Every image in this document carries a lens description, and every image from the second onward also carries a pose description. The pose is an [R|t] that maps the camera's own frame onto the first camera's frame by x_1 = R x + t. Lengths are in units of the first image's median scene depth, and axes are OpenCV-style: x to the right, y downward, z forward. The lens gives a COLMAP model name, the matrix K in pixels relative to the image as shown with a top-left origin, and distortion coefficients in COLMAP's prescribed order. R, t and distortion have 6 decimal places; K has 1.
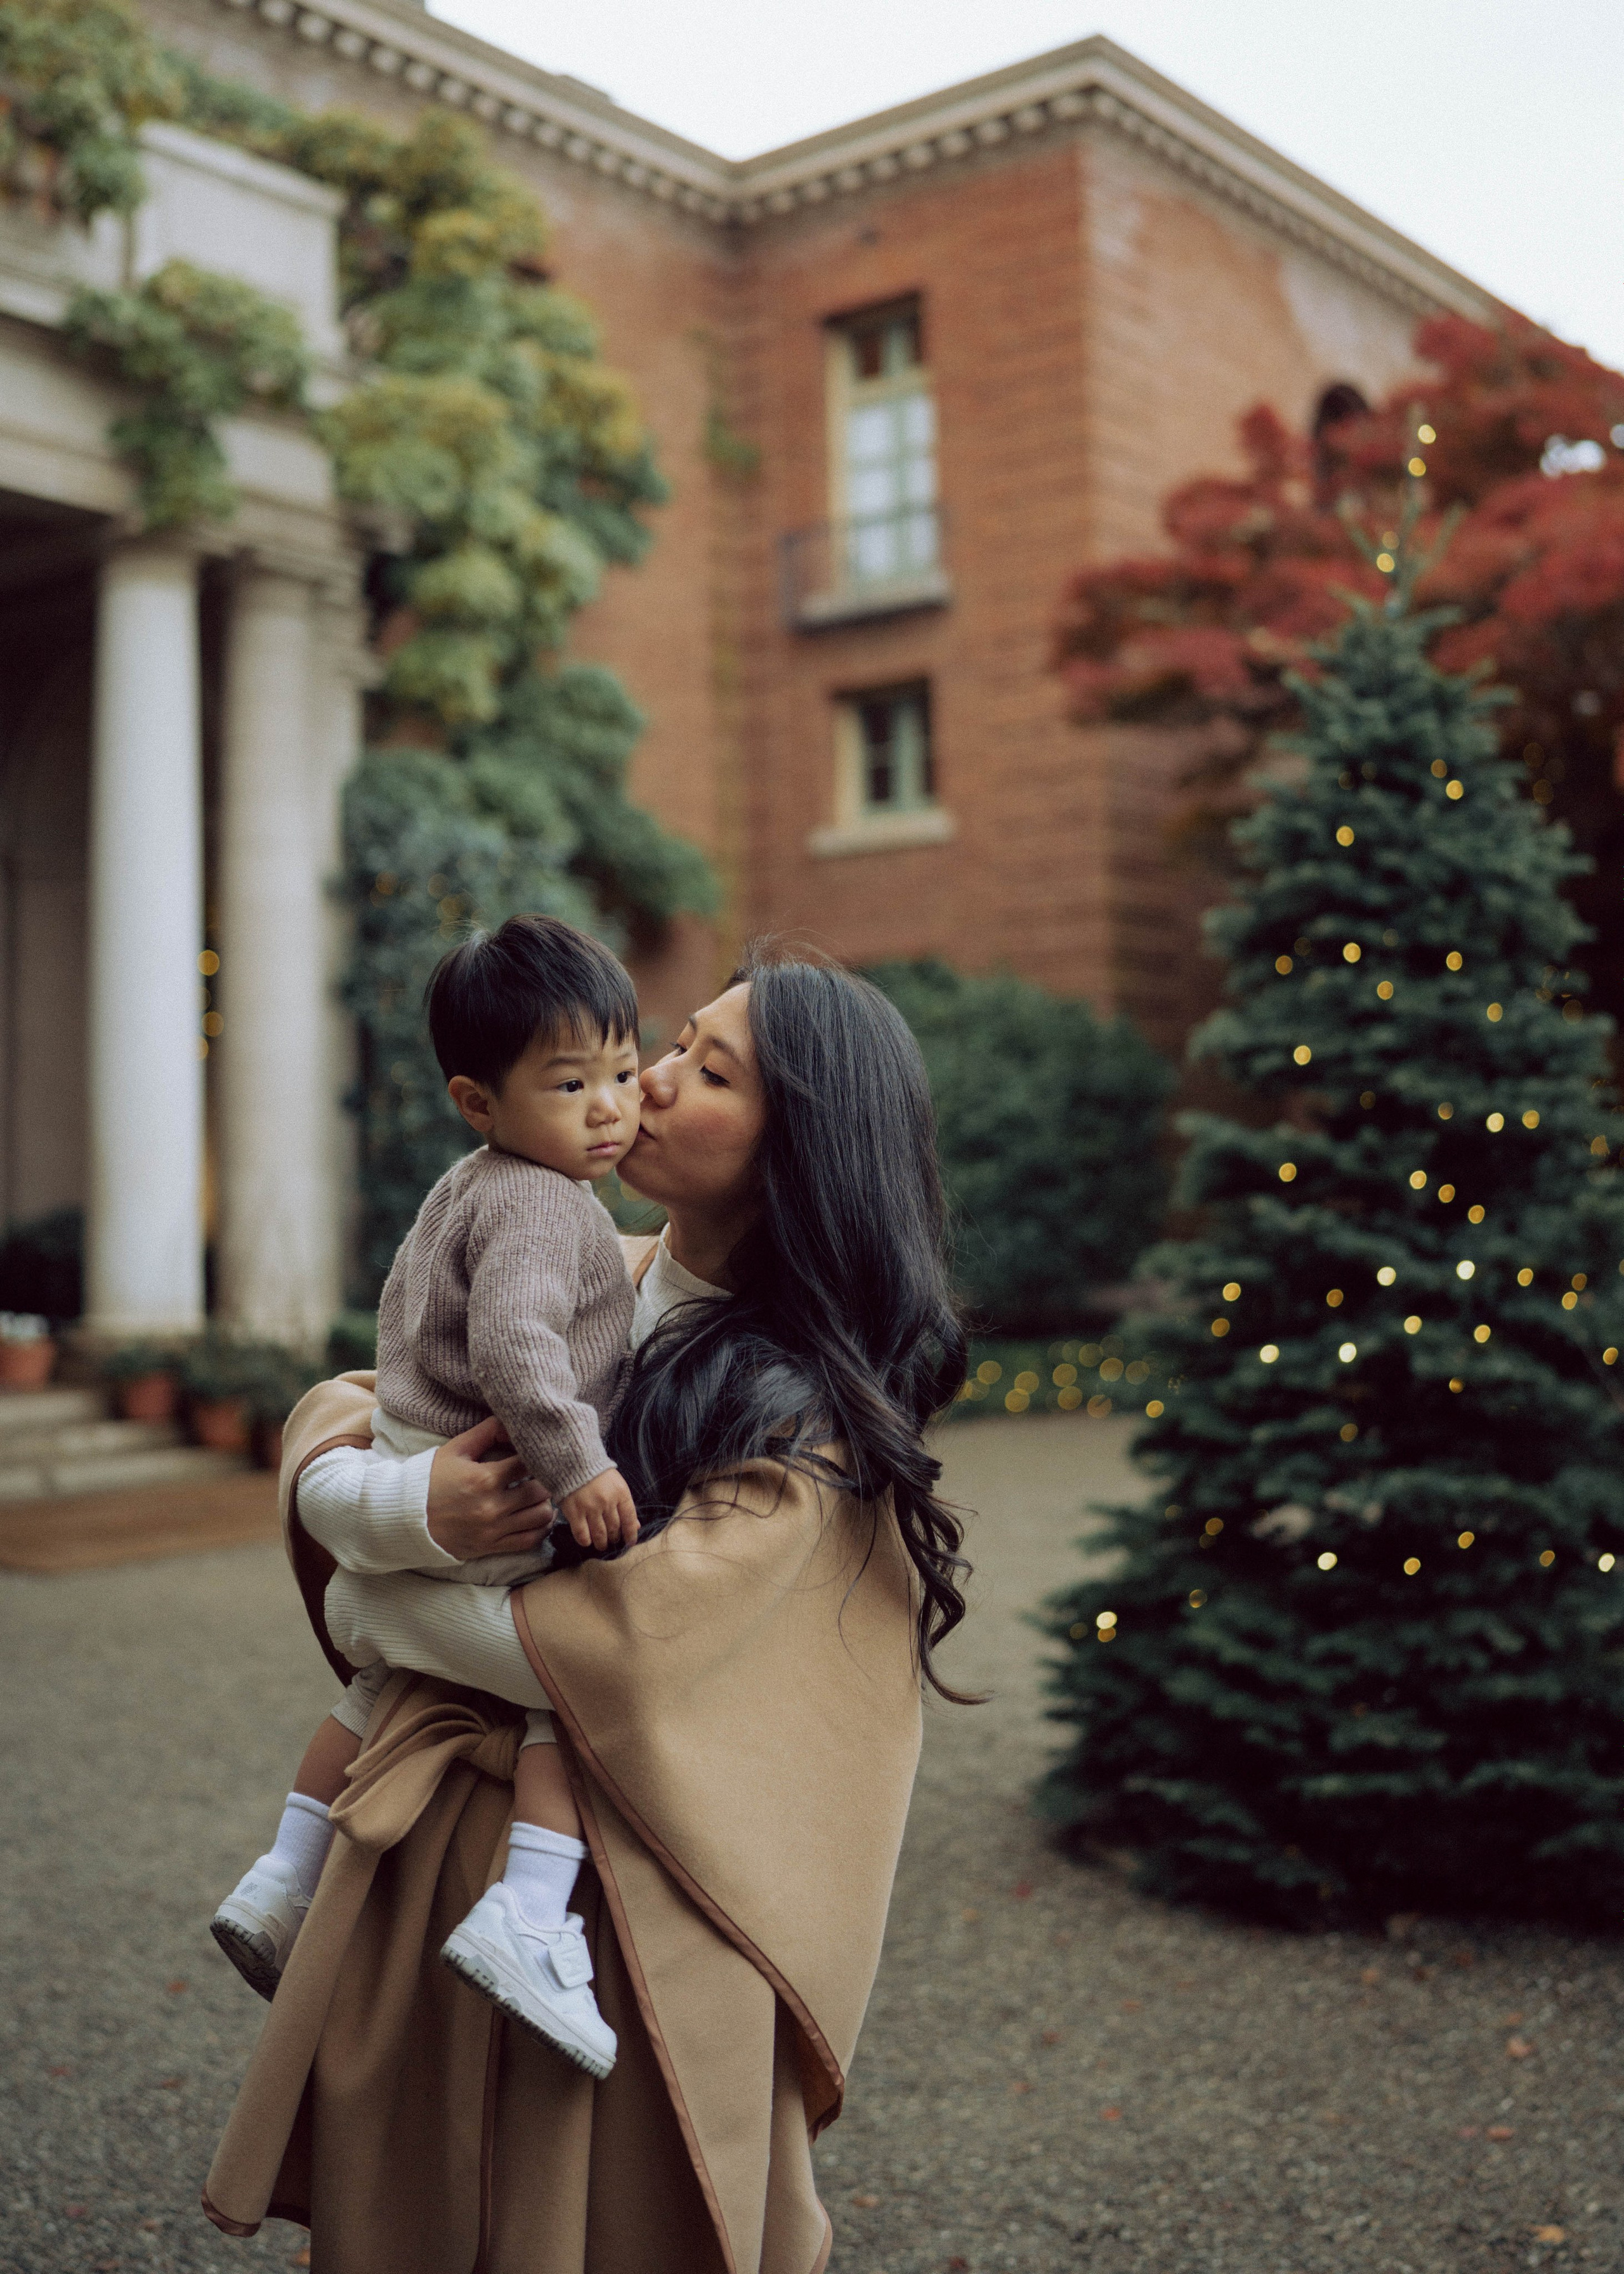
lens RADIAL K [[2566.1, 0, 773.7], [0, 2566.1, 956.7], [0, 0, 1]] dist [-0.045306, 0.162085]
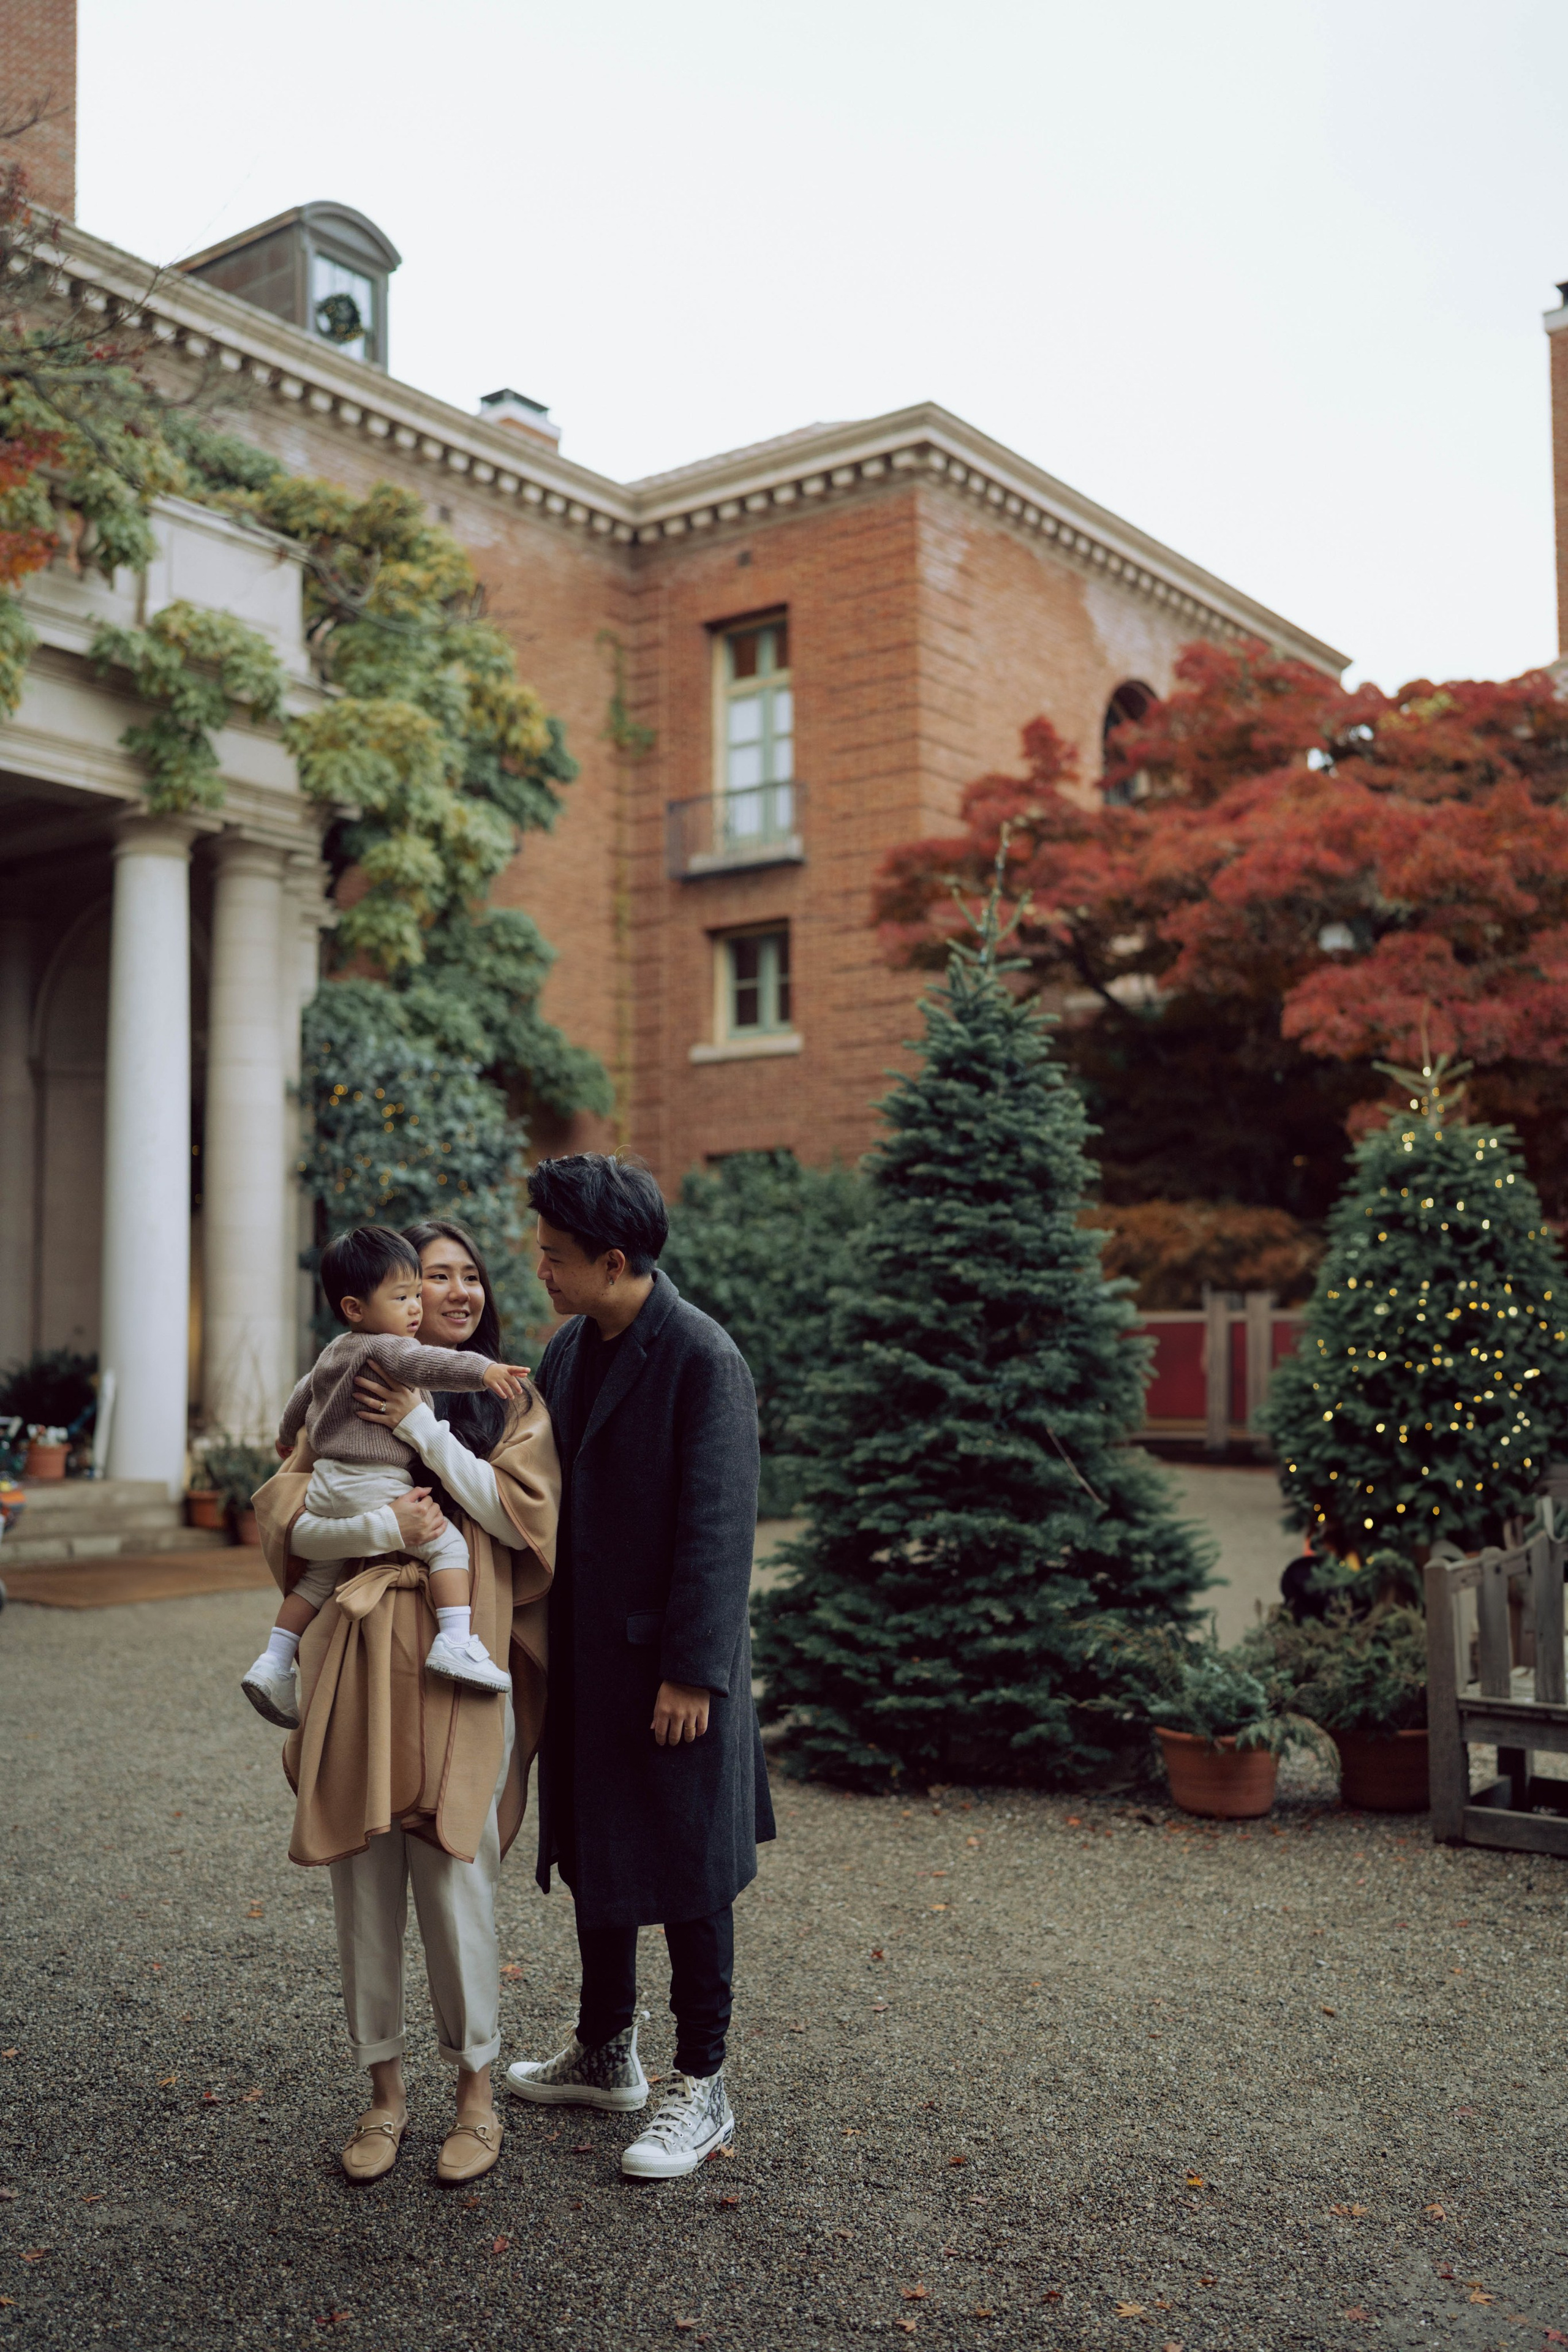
lens RADIAL K [[2289.0, 0, 762.8], [0, 2289.0, 1183.7], [0, 0, 1]] dist [-0.052313, 0.177912]
pose [[0.999510, 0.015269, 0.027342, 0.032645], [-0.015918, 0.999593, 0.023677, -0.013850], [-0.026969, -0.024101, 0.999346, -0.157127]]
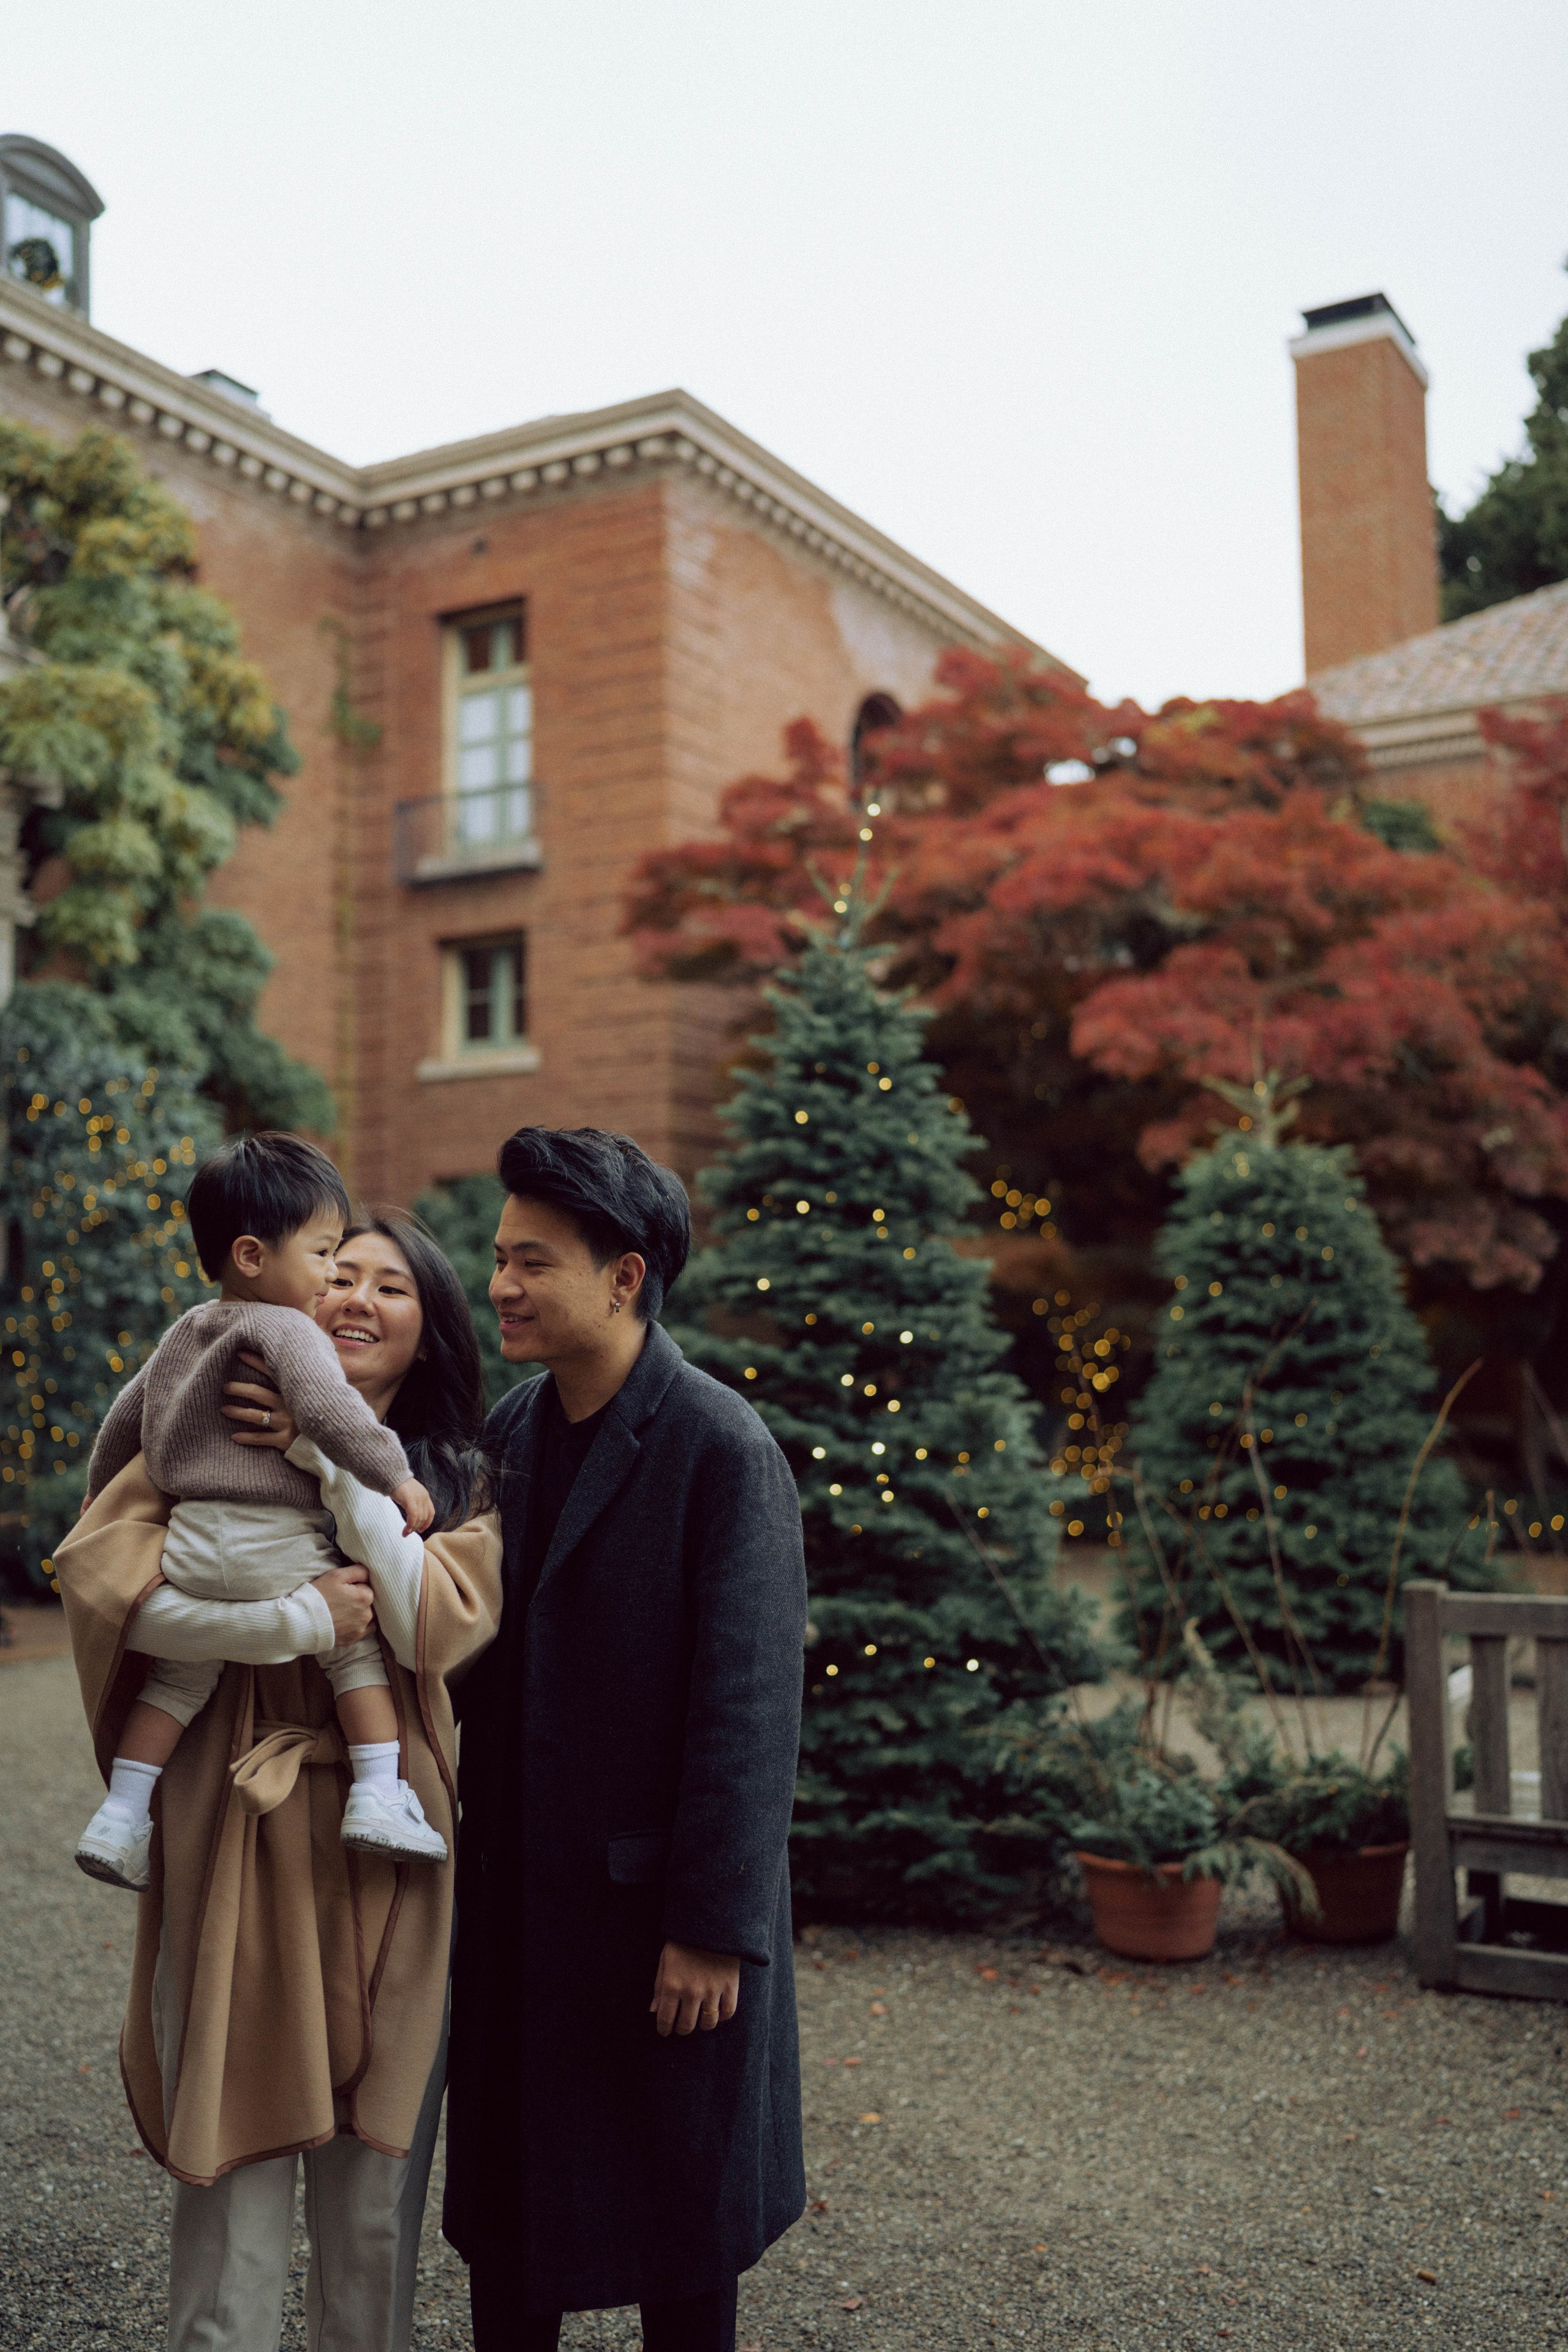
lens RADIAL K [[2289.0, 0, 762.8], [0, 2289.0, 1183.7], [0, 0, 1]] dist [-0.052313, 0.177912]
pose [[0.986894, 0.020799, 0.160025, 0.007046], [-0.022482, 0.999709, 0.008714, -0.009563], [-0.159797, -0.012197, 0.987075, -0.064078]]
